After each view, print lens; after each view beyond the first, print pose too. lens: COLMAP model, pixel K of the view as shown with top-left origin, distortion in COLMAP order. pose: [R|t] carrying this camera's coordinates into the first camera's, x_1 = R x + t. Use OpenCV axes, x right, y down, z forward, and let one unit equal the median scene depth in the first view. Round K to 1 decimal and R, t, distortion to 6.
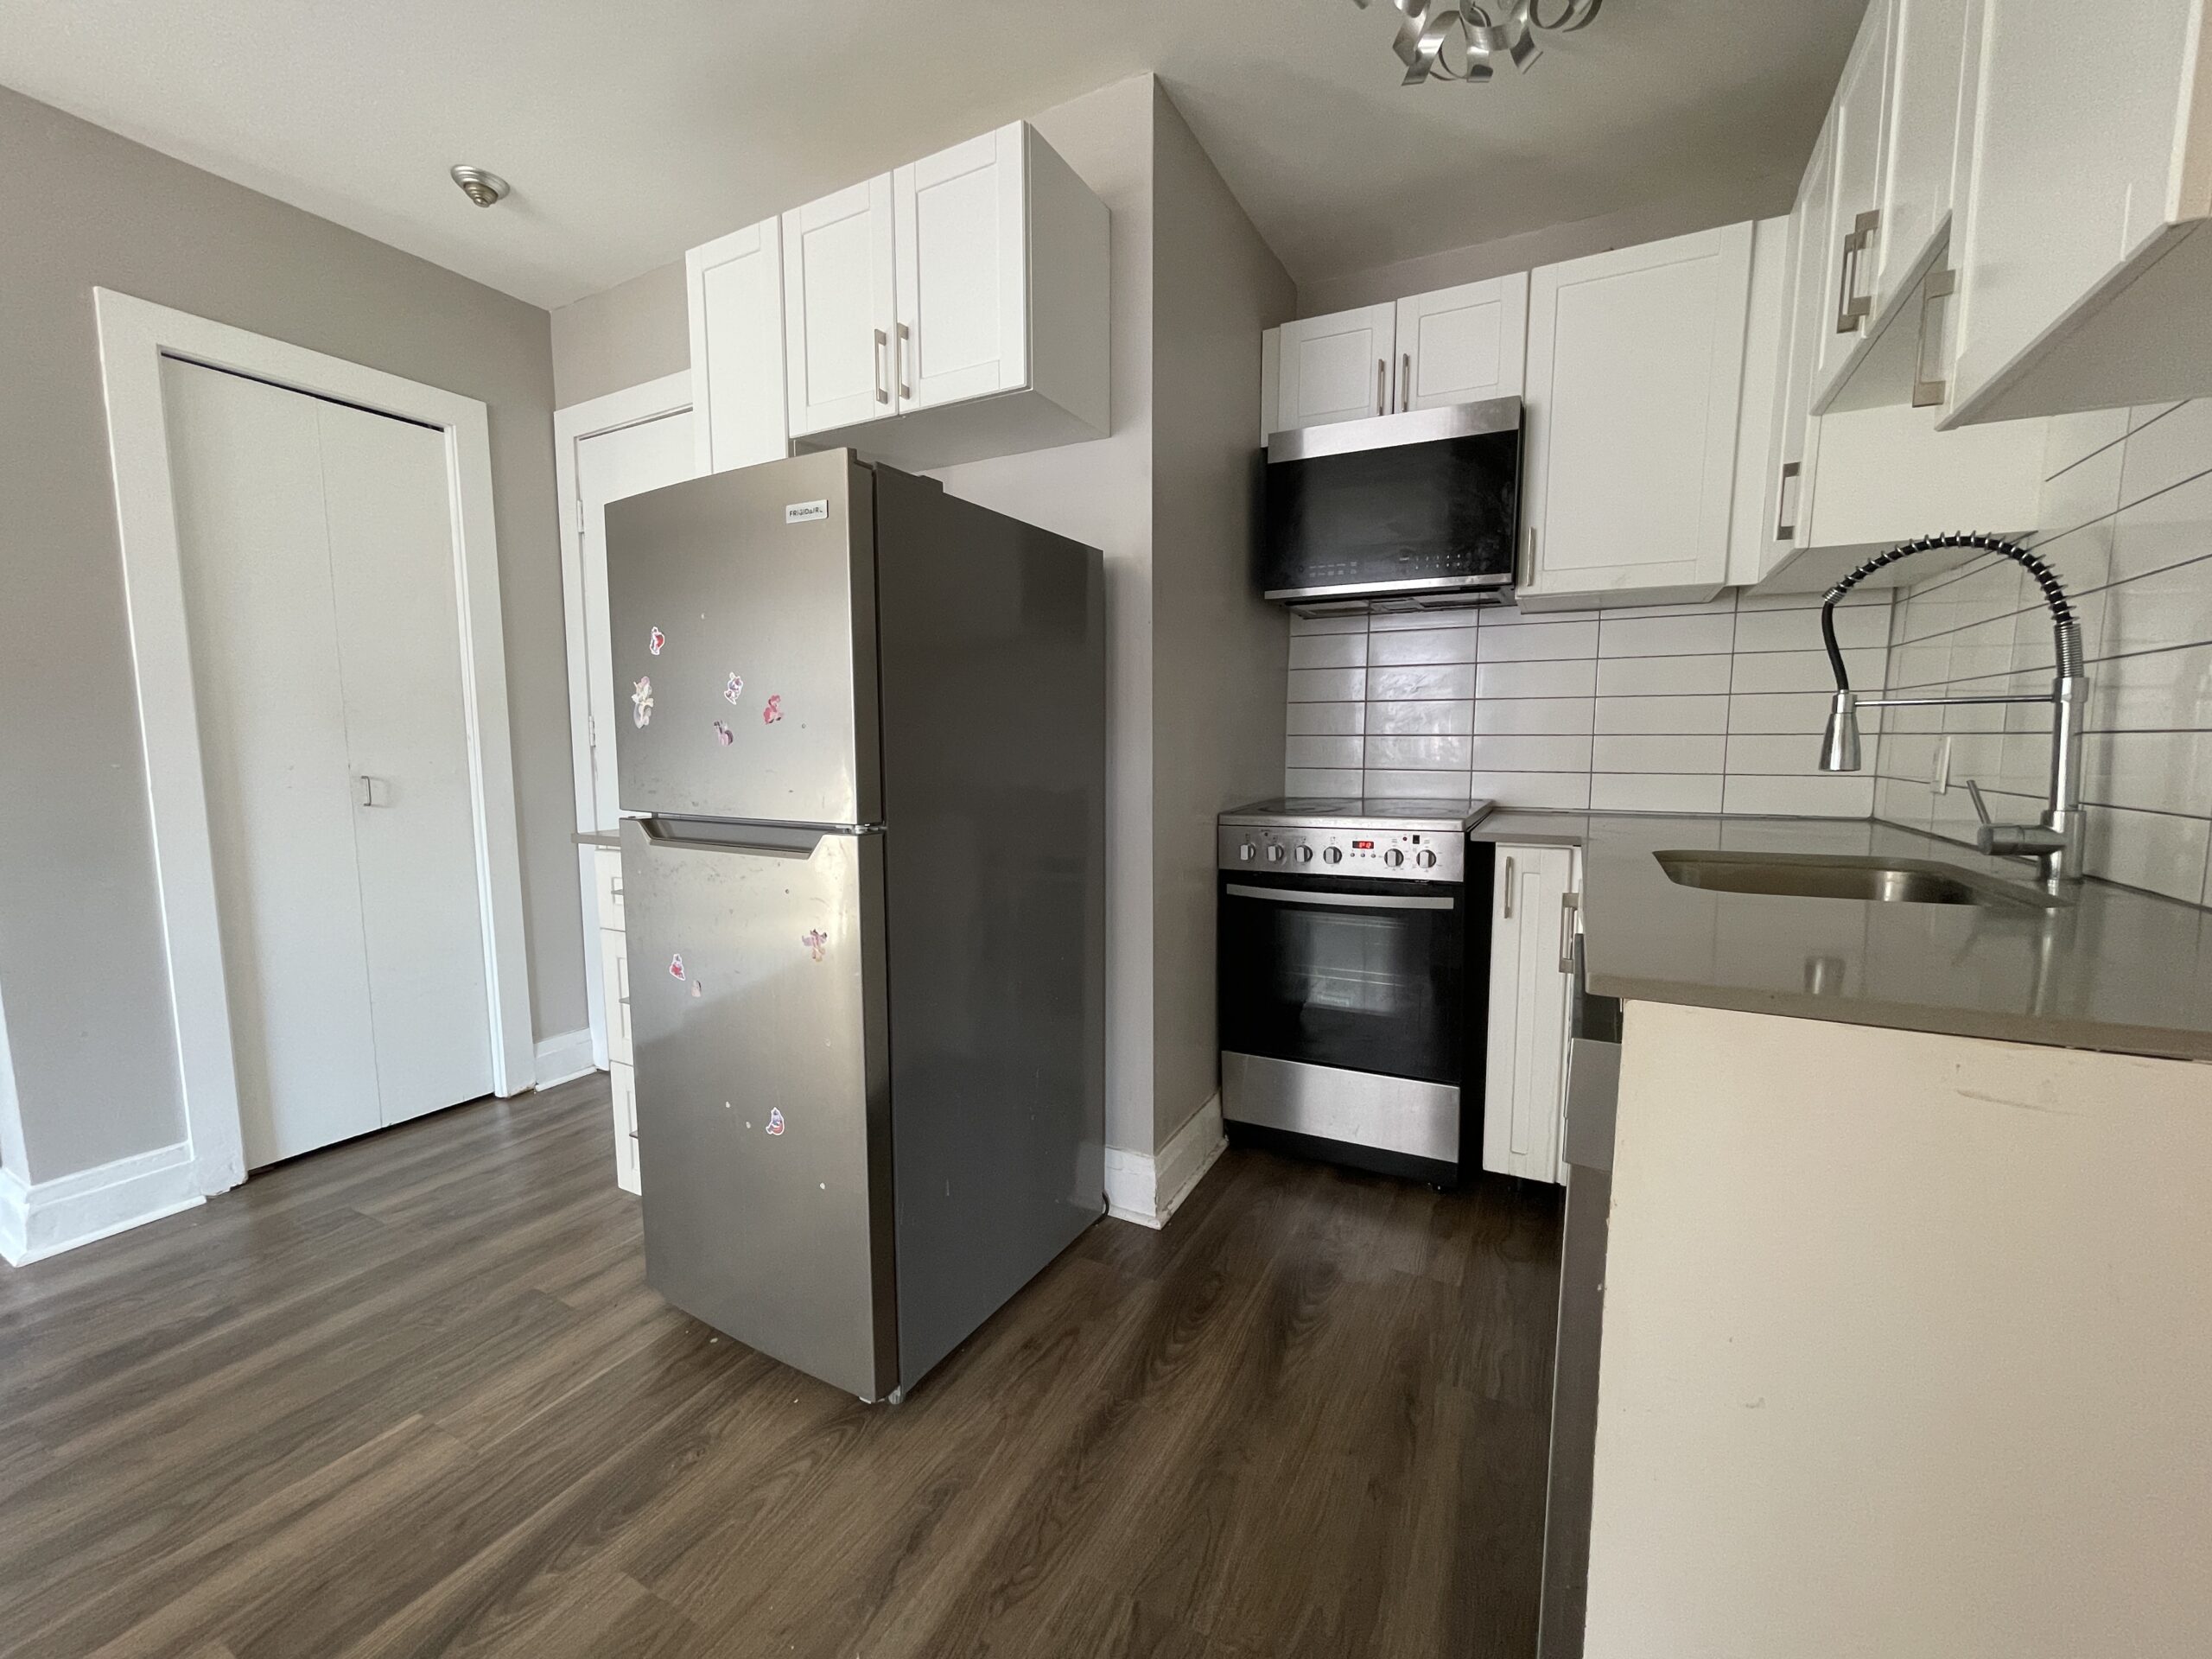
lens RADIAL K [[897.8, 0, 1101.3], [0, 897.8, 829.7], [0, 0, 1]] dist [0.001693, 0.000241]
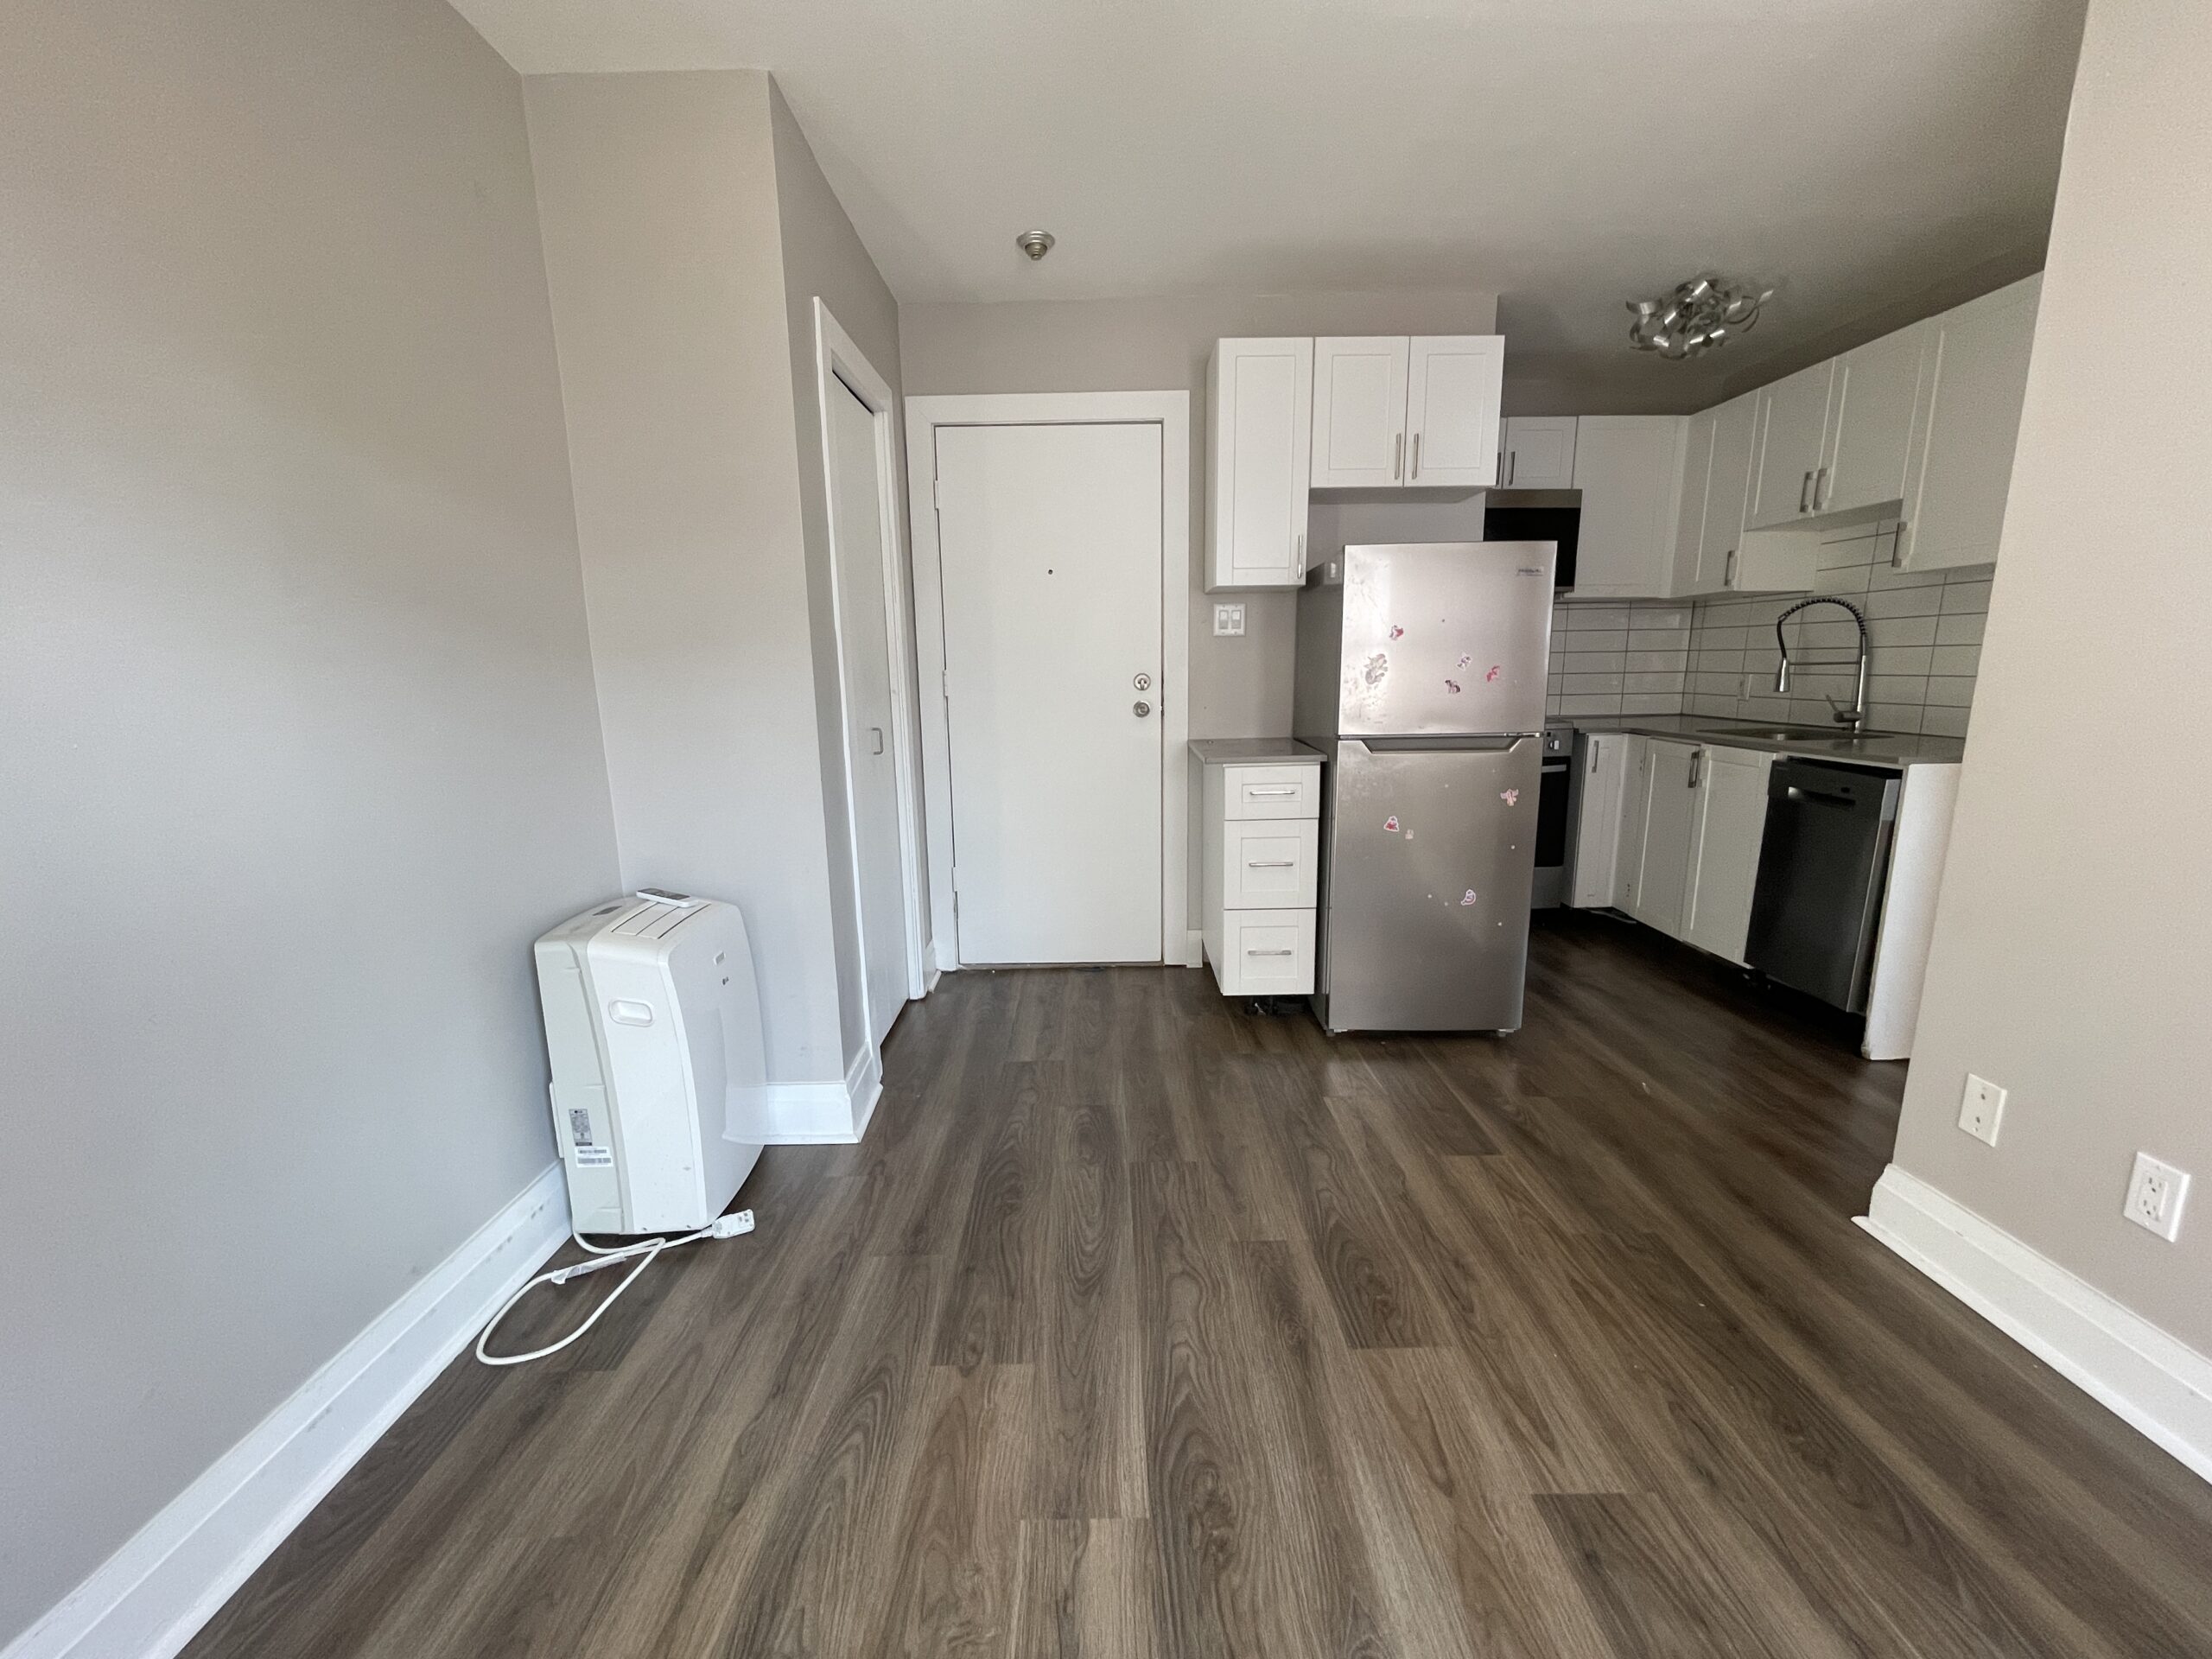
lens RADIAL K [[897.8, 0, 1109.1], [0, 897.8, 829.1], [0, 0, 1]] dist [0.001693, 0.000241]
pose [[0.875405, -0.098144, 0.473321, -1.624649], [0.061505, 0.993828, 0.092319, -0.026626], [-0.479461, -0.051705, 0.876039, -0.225400]]
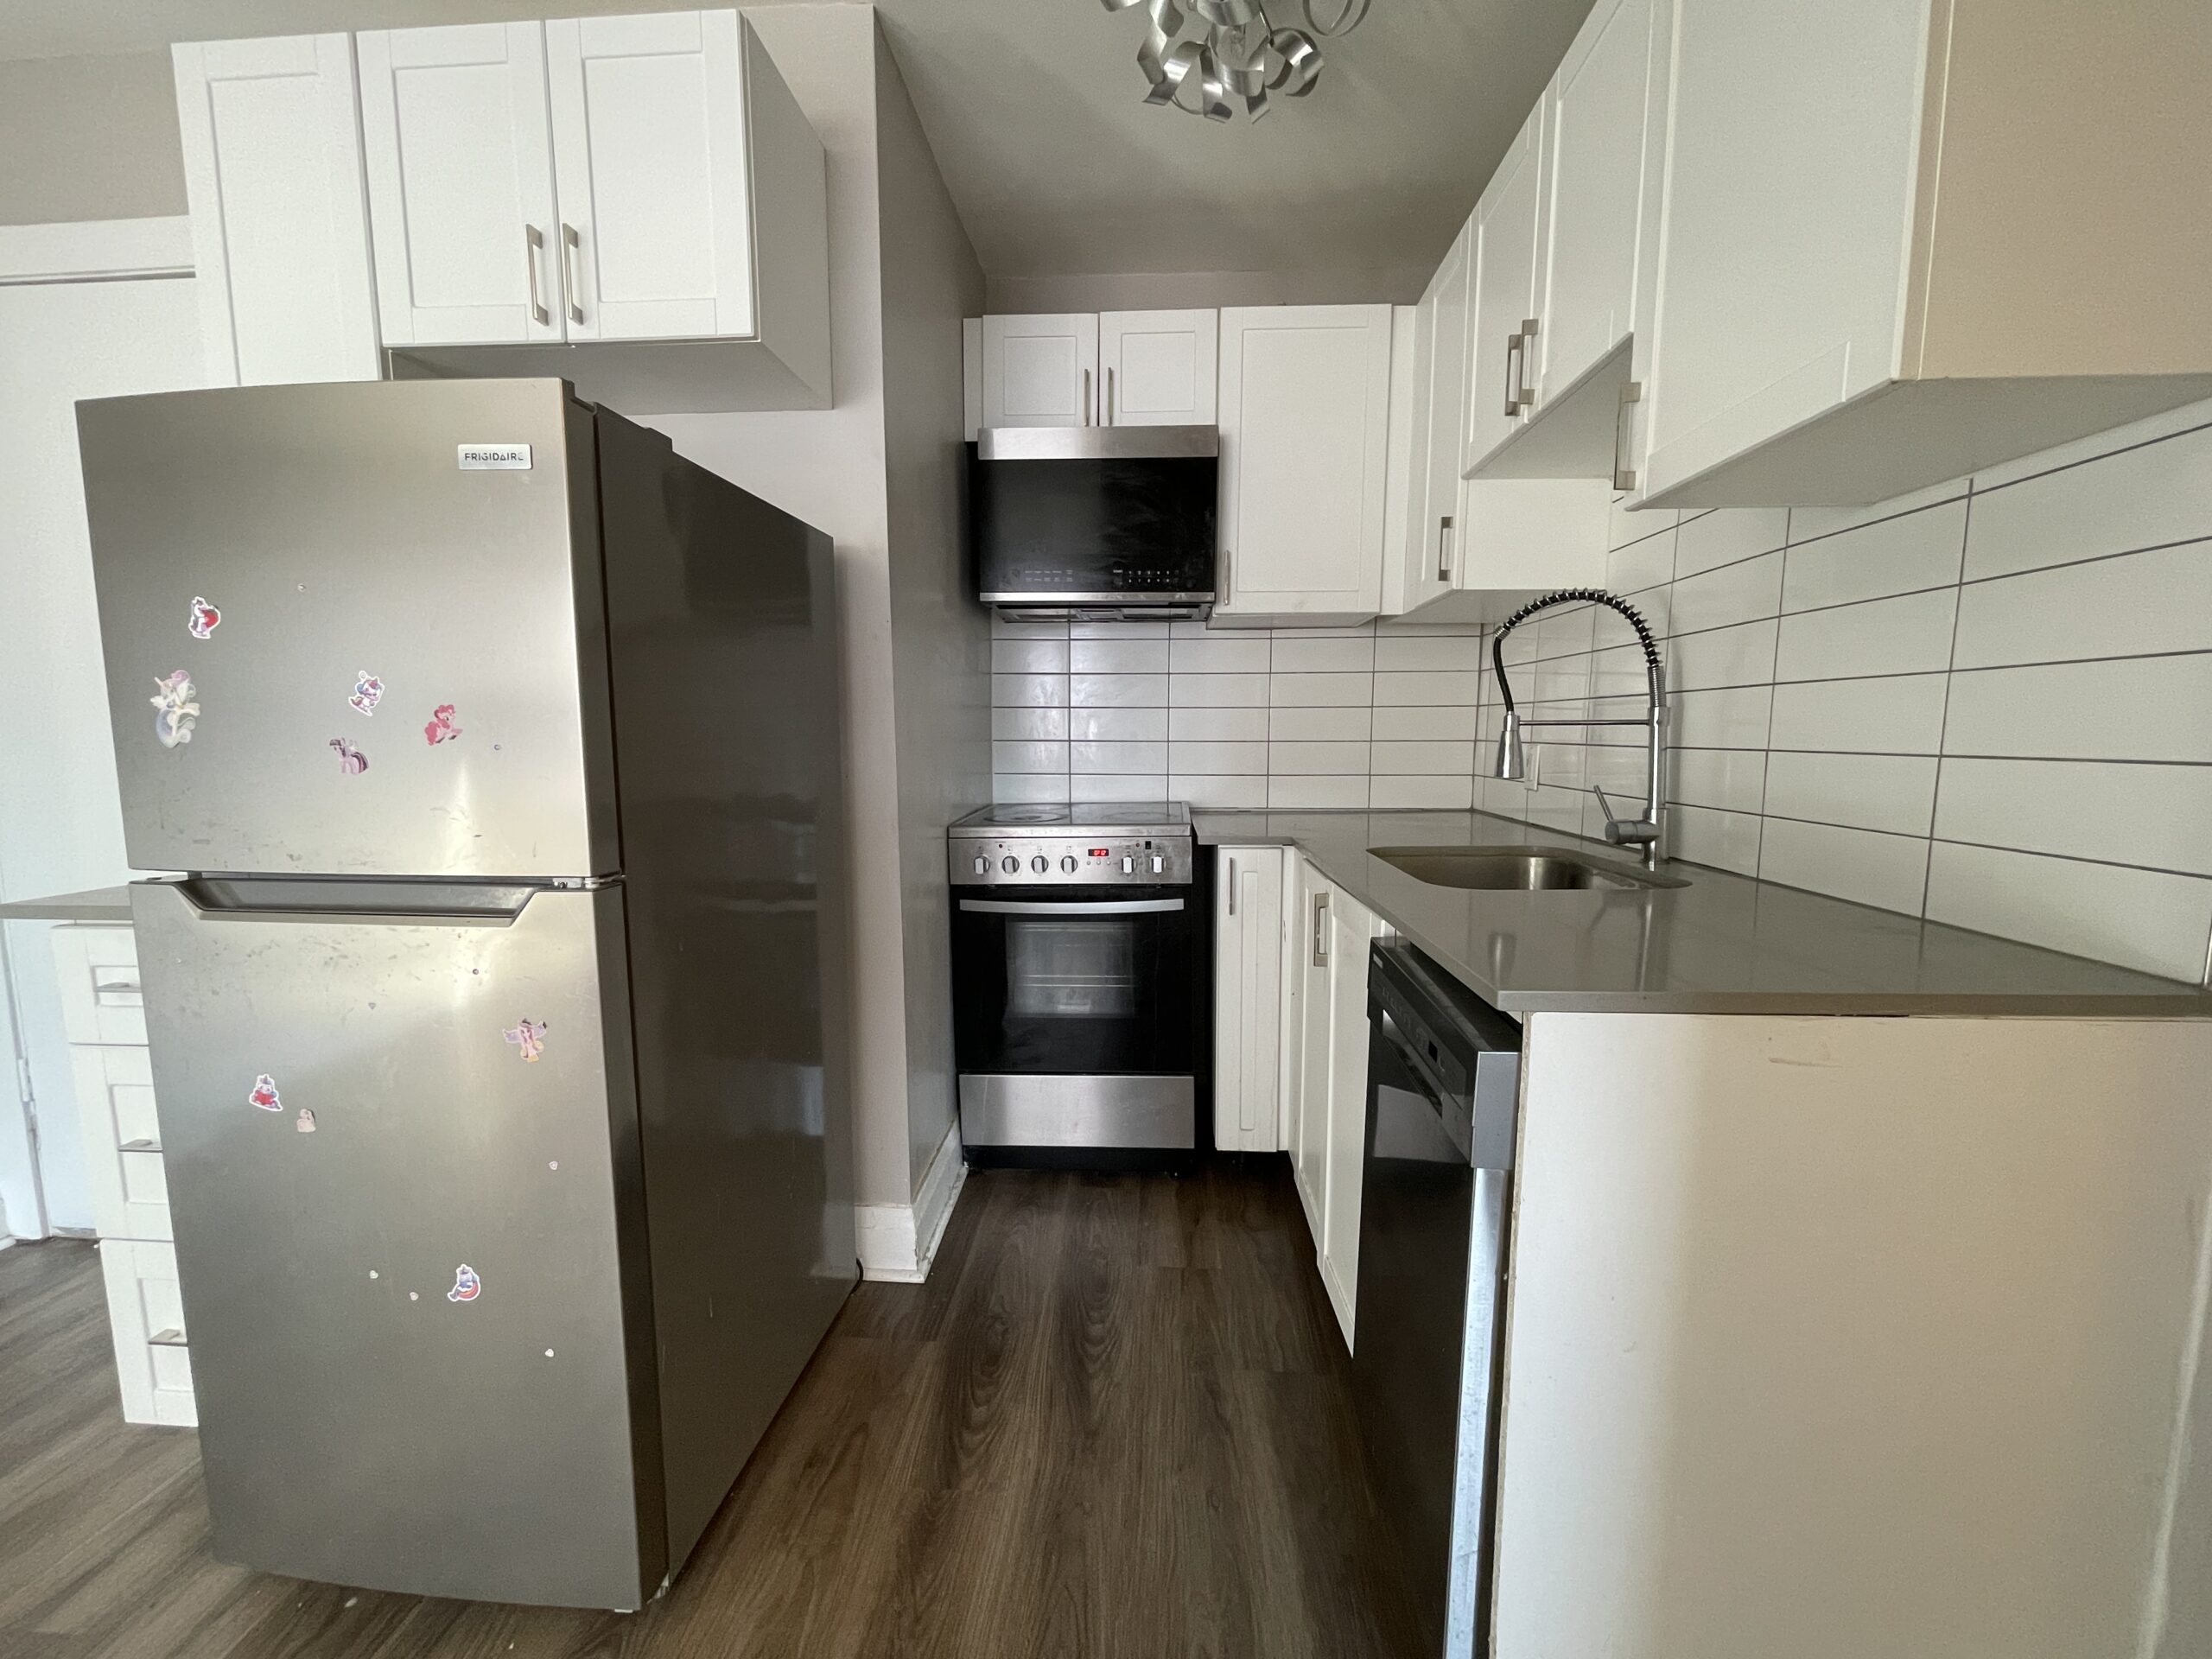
lens RADIAL K [[897.8, 0, 1102.2], [0, 897.8, 830.5], [0, 0, 1]] dist [0.001693, 0.000241]
pose [[0.912090, -0.044121, 0.407609, -0.146277], [0.040662, 0.999026, 0.017151, -0.031962], [-0.407969, 0.000931, 0.912995, 0.098484]]
